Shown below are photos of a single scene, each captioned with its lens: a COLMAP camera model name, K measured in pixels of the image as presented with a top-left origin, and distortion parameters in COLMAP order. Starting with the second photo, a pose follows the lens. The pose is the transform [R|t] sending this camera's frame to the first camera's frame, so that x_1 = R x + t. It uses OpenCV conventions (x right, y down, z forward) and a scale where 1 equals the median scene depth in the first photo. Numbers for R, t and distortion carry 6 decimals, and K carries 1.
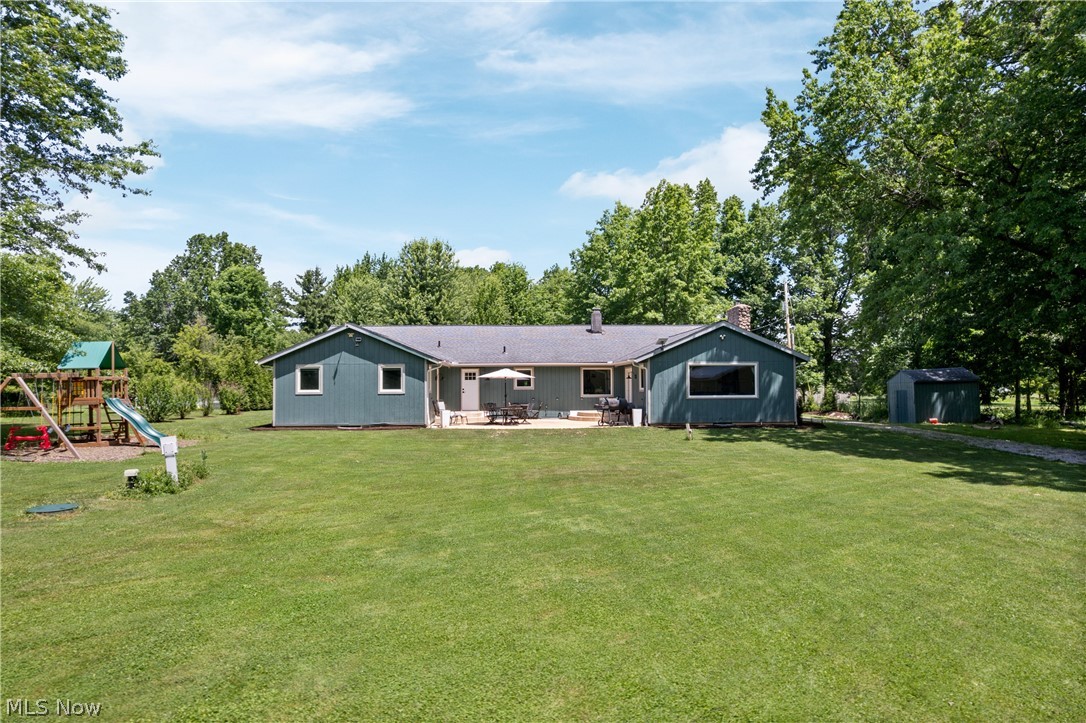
lens RADIAL K [[690.2, 0, 543.0], [0, 690.2, 361.5], [0, 0, 1]] dist [-0.002233, -0.000182]
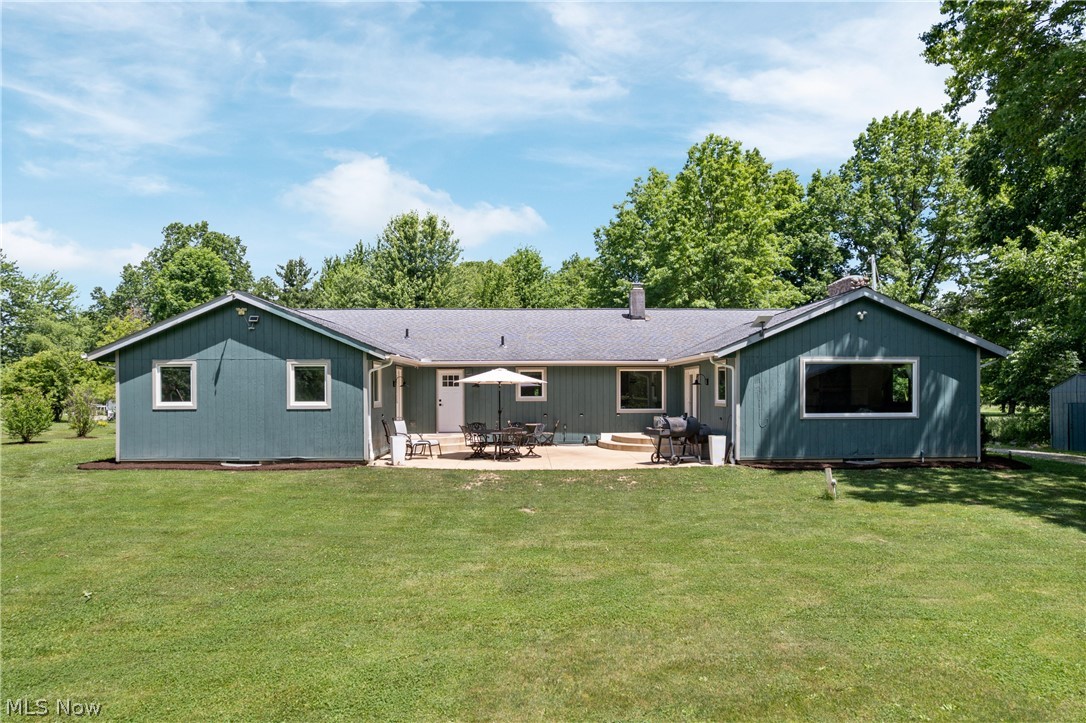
lens RADIAL K [[690.2, 0, 543.0], [0, 690.2, 361.5], [0, 0, 1]] dist [-0.002233, -0.000182]
pose [[0.999666, 0.001071, -0.025831, 0.000673], [-0.001309, 0.999957, -0.009222, 0.008799], [0.025820, 0.009253, 0.999624, 0.338574]]
